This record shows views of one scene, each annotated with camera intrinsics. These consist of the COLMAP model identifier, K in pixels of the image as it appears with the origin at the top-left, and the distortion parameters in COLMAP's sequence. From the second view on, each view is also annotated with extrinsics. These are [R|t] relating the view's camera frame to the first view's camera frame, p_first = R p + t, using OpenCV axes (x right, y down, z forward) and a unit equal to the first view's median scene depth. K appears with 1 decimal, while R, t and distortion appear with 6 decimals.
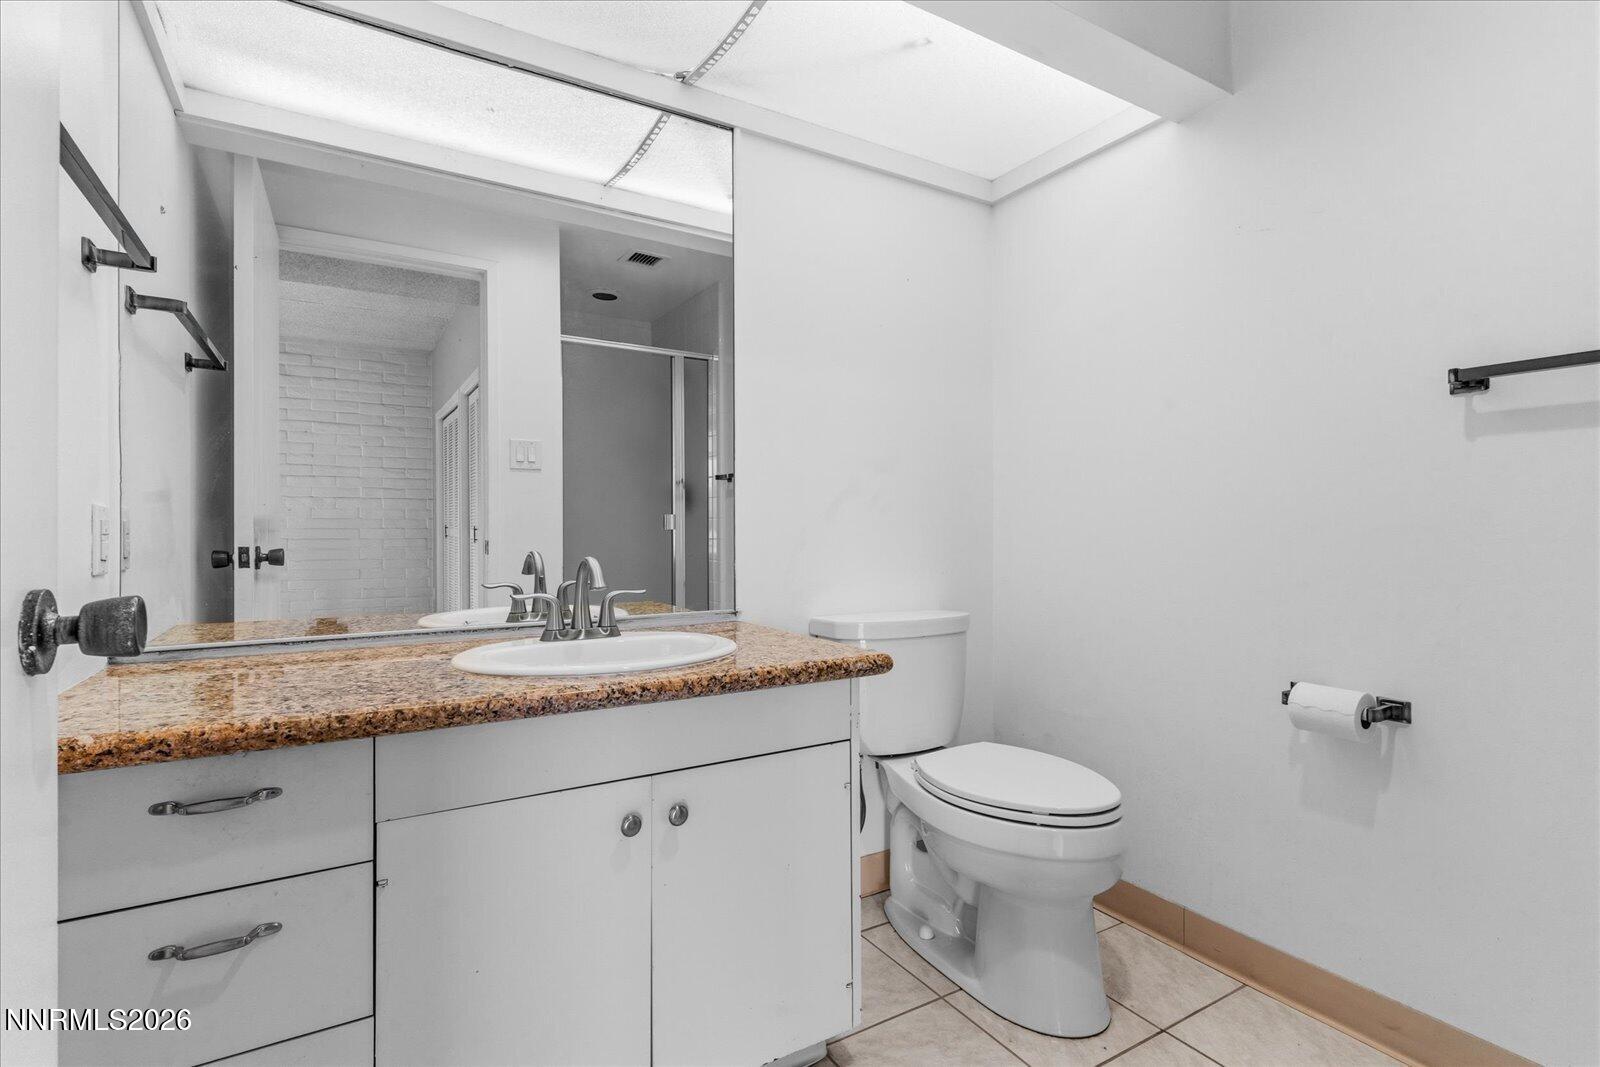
lens RADIAL K [[773.3, 0, 800.0], [0, 773.3, 533.5], [0, 0, 1]] dist [0.000473, 0.000025]
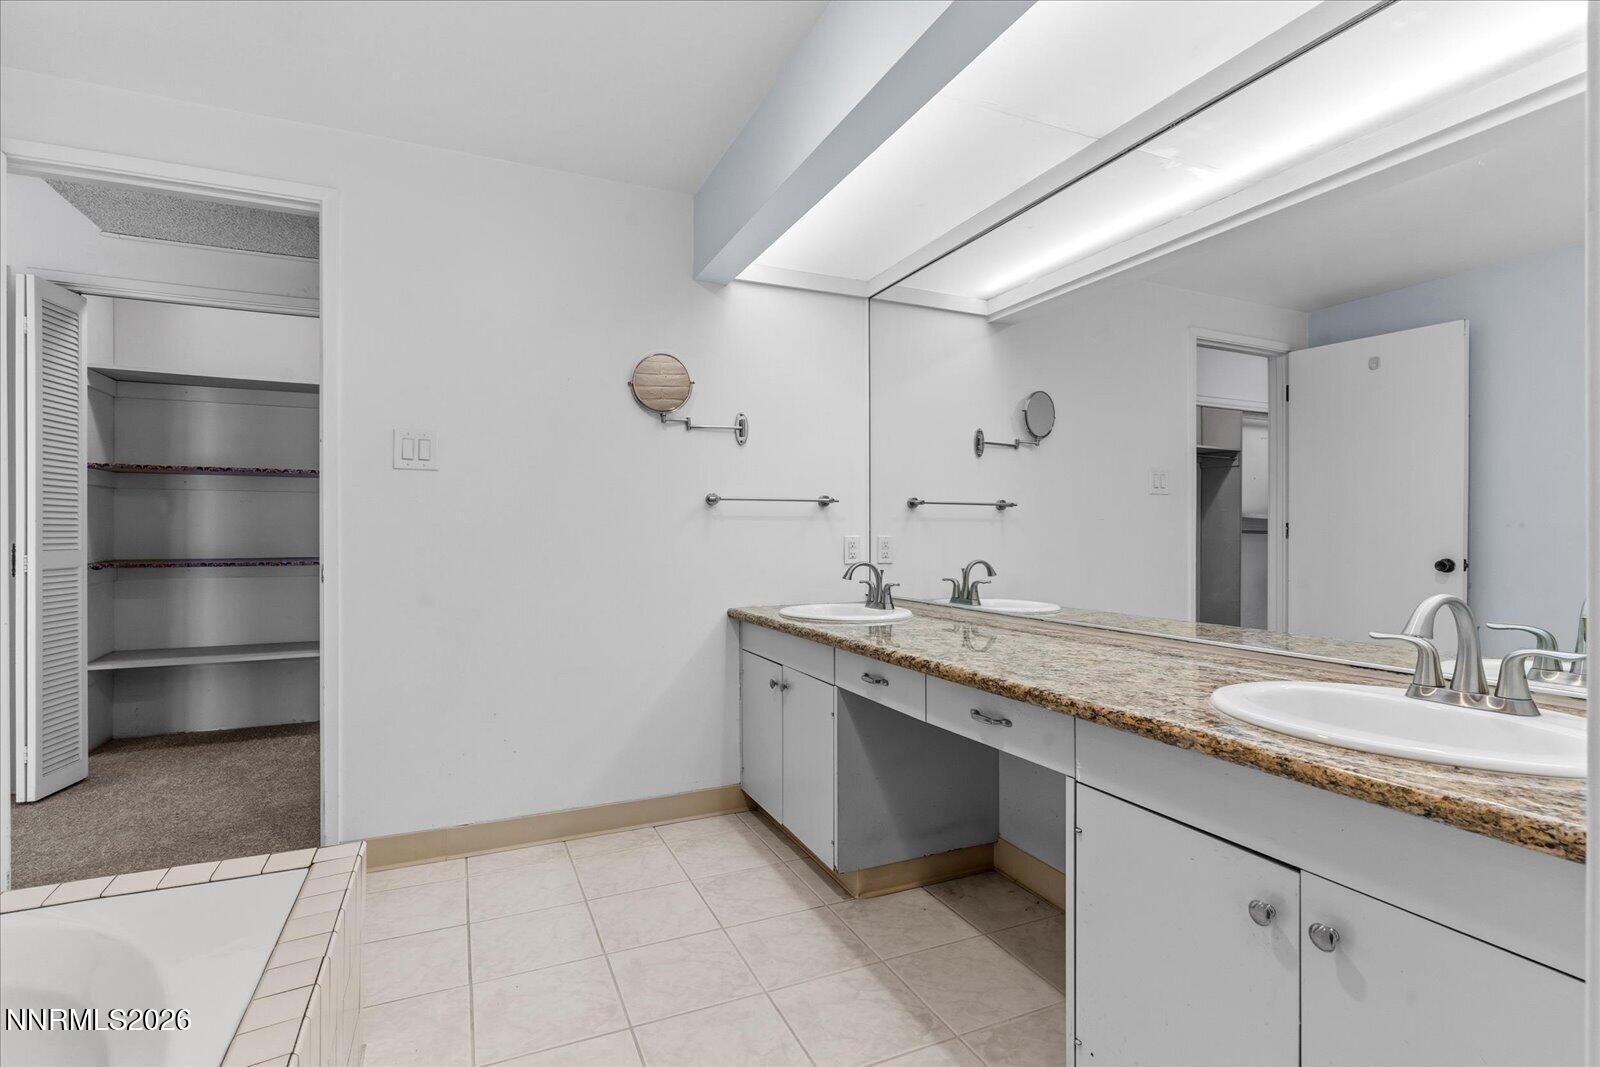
lens RADIAL K [[773.3, 0, 800.0], [0, 773.3, 533.5], [0, 0, 1]] dist [0.000473, 0.000025]
pose [[-0.118734, -0.005888, -0.992909, 0.562842], [-0.010421, 0.999935, -0.004684, -0.019784], [0.992871, 0.009791, -0.118787, 0.478679]]
